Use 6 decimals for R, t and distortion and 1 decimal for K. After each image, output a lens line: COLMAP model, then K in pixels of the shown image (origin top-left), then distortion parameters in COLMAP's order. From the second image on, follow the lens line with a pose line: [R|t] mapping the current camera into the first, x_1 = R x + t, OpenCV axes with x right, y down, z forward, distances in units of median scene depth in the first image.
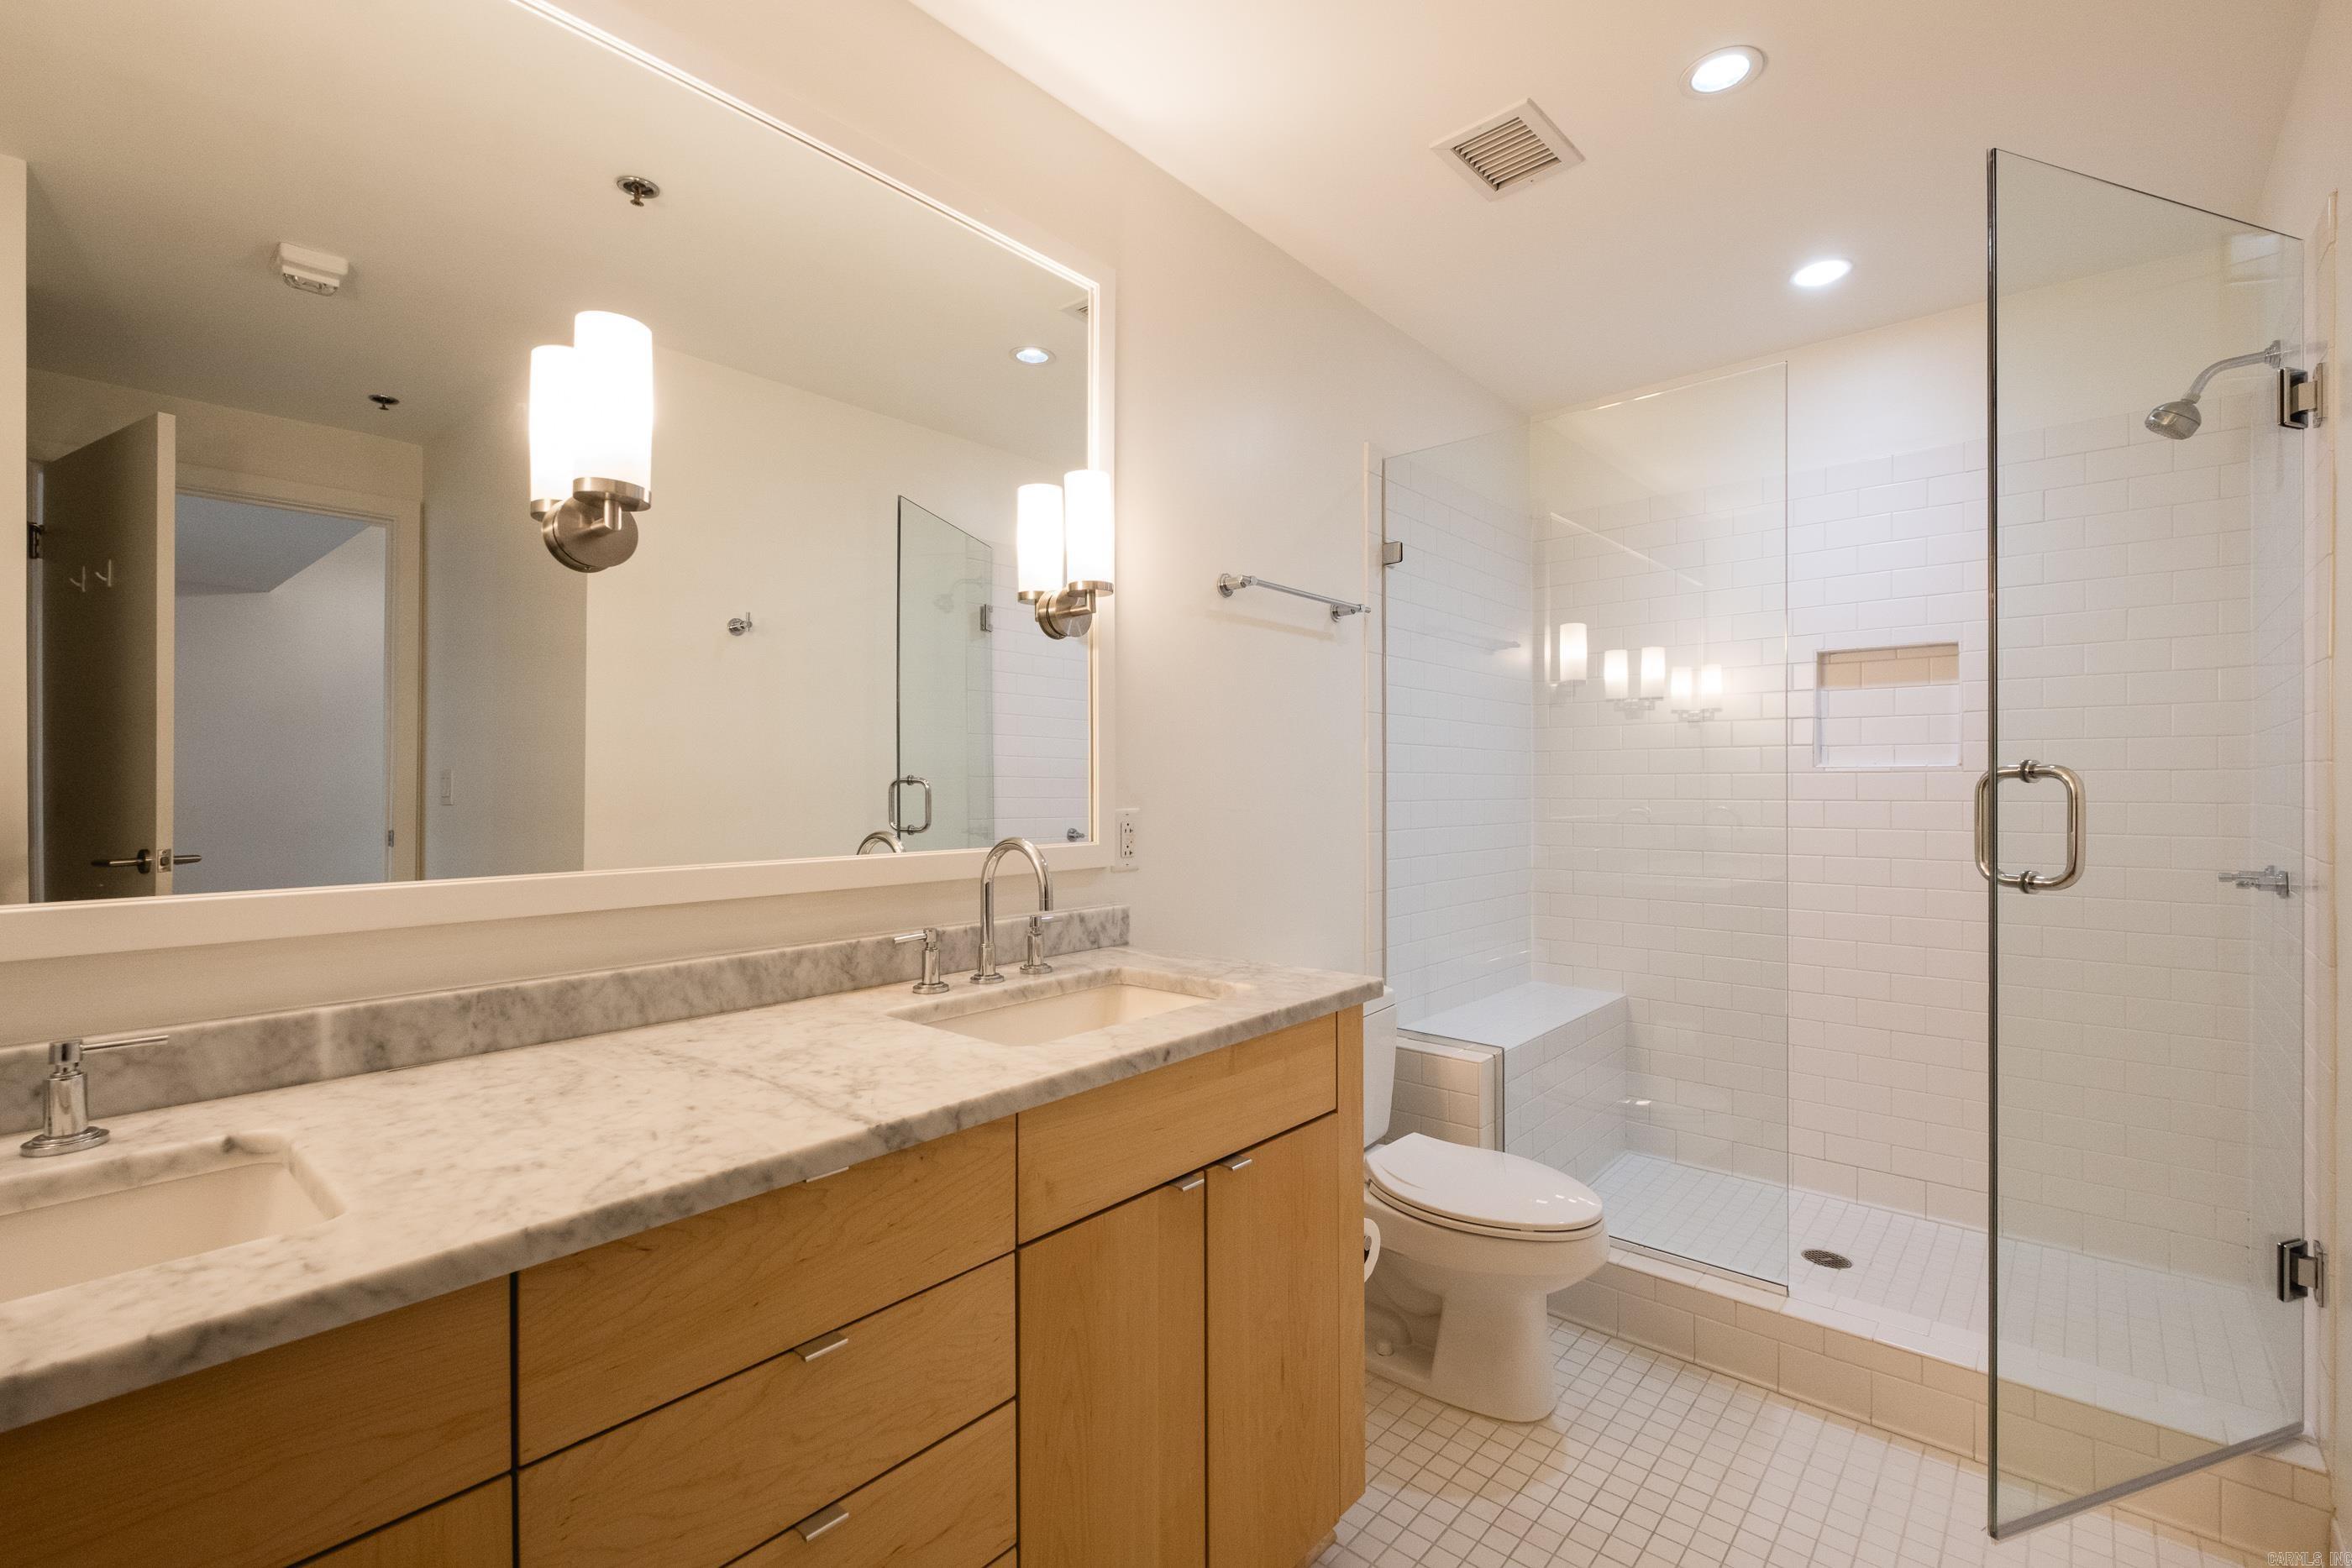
lens RADIAL K [[1023.8, 0, 1179.6], [0, 1023.8, 785.4], [0, 0, 1]] dist [0.002615, -0.003557]
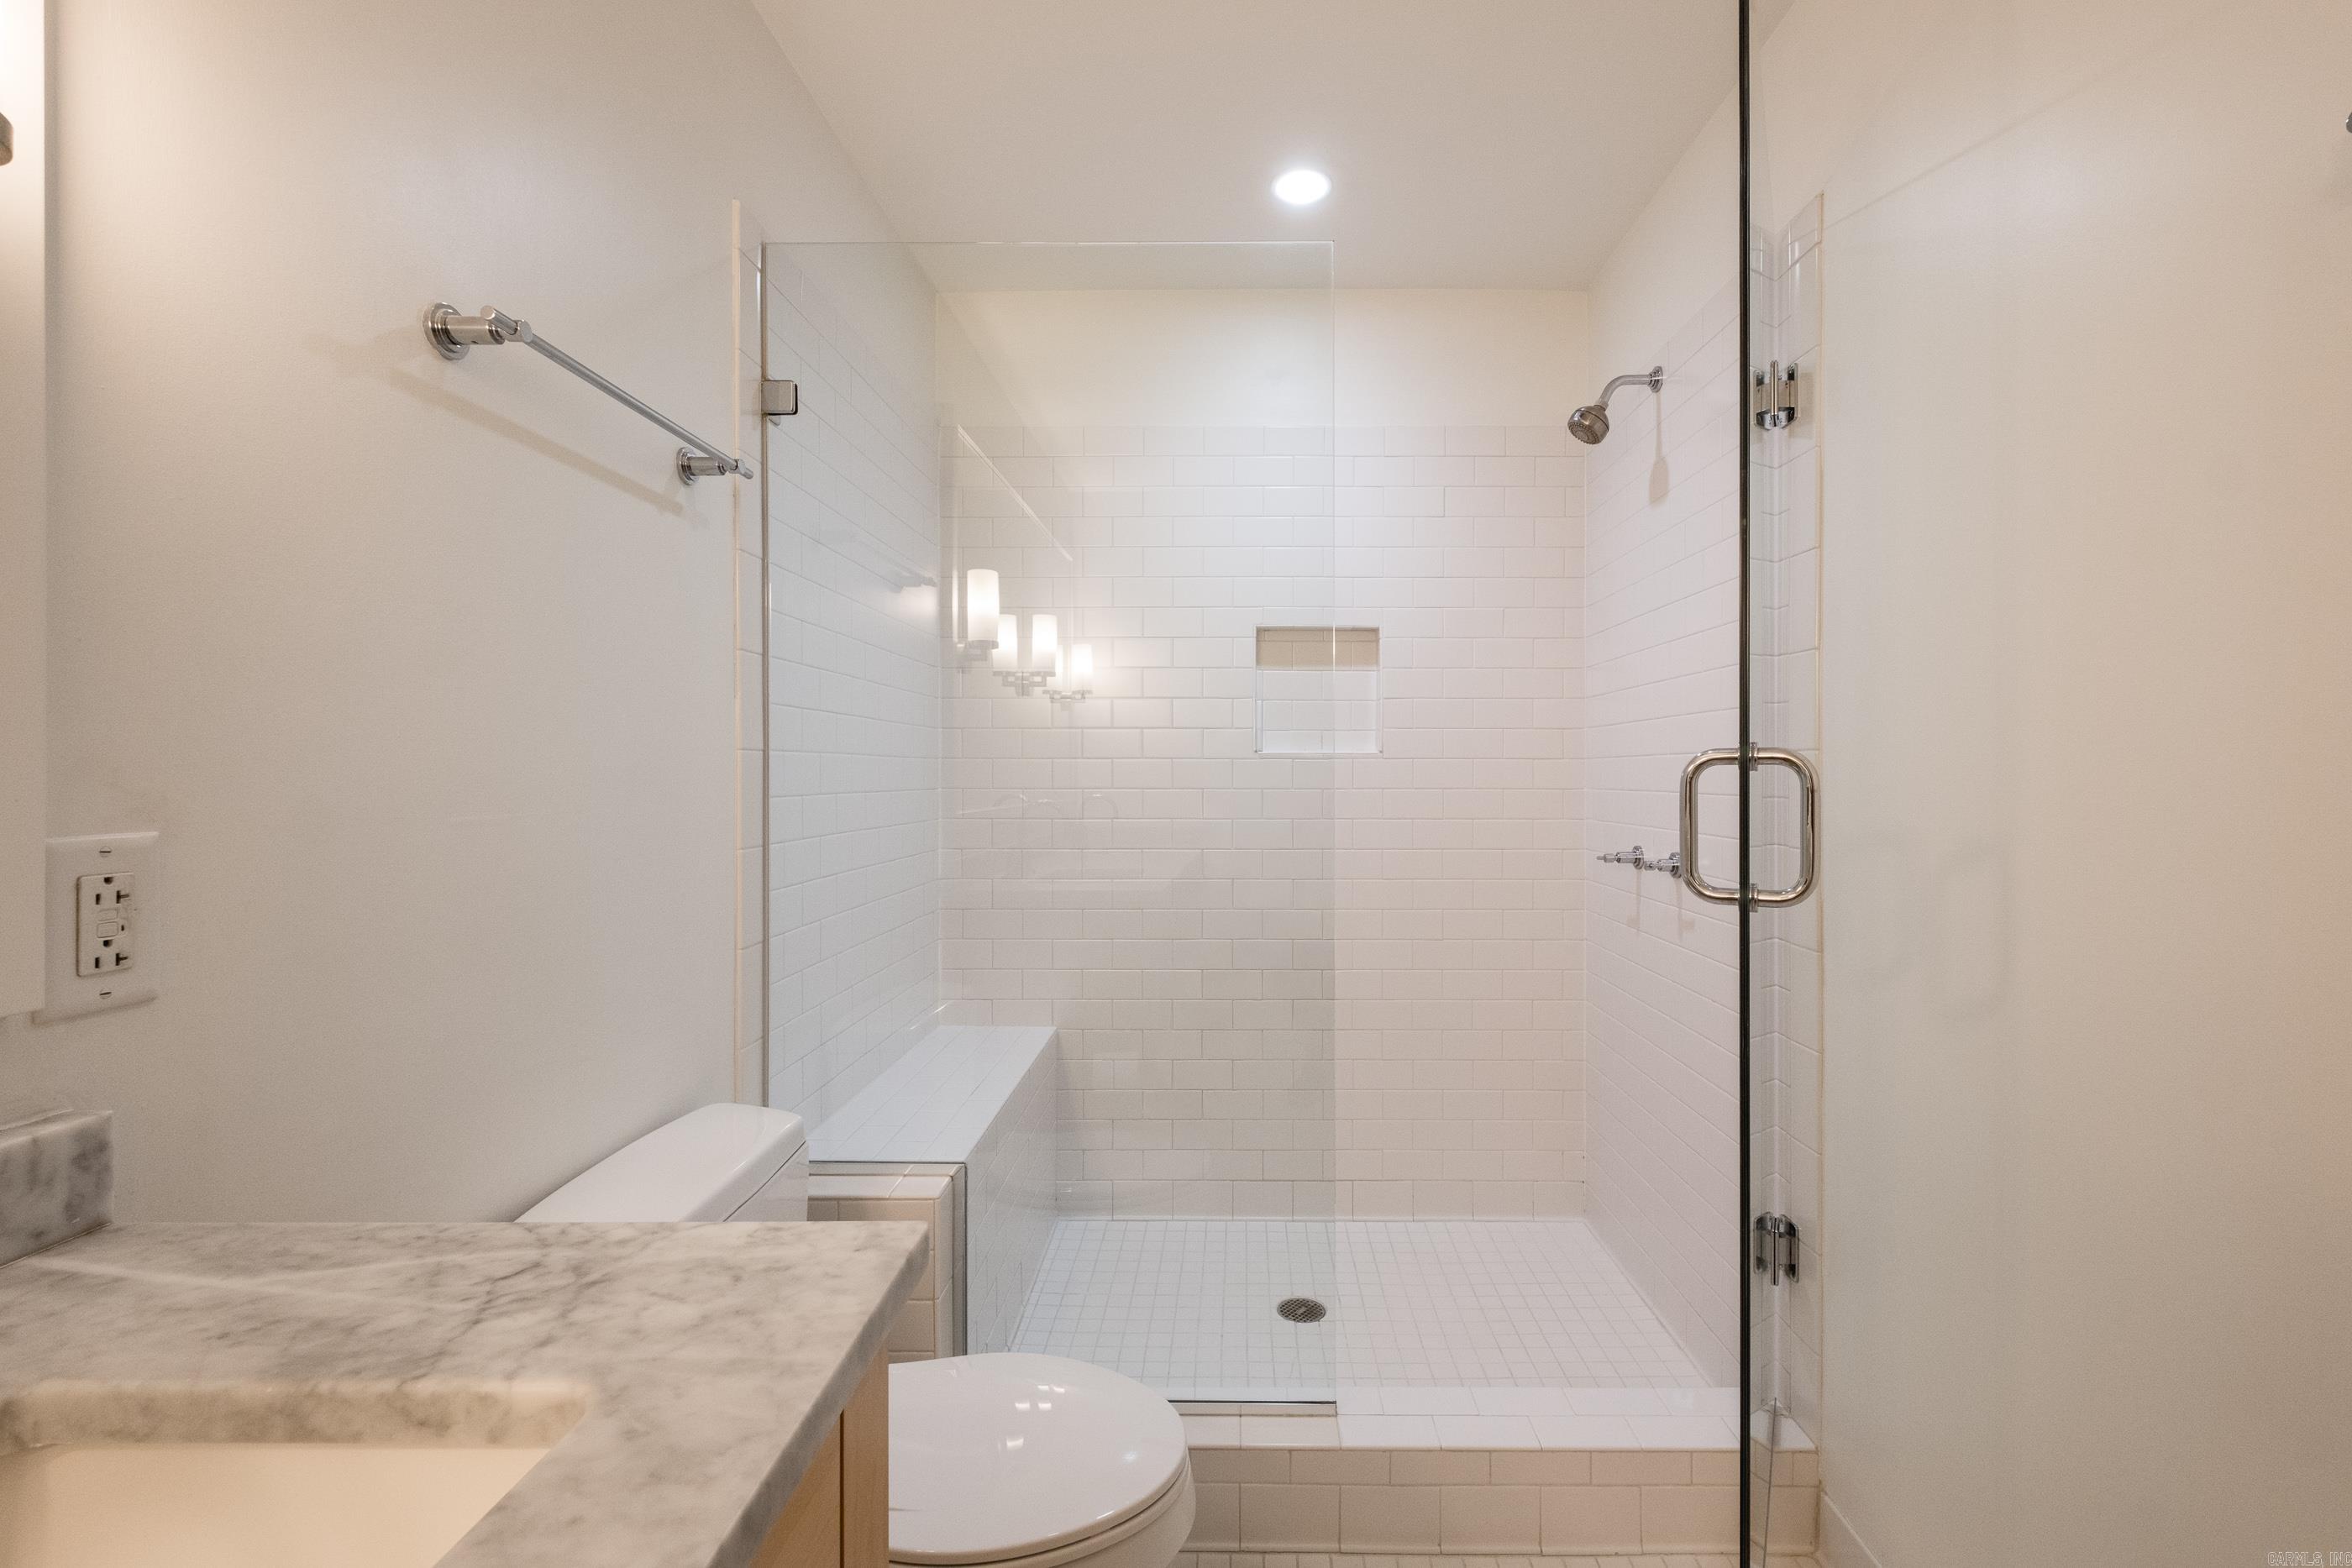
lens RADIAL K [[970.1, 0, 1188.3], [0, 970.1, 775.5], [0, 0, 1]] dist [0.003156, -0.000866]
pose [[0.756439, -0.001036, 0.654063, 0.010383], [-0.002156, 0.999989, 0.004078, -0.000749], [-0.654061, -0.004495, 0.756429, 0.406428]]
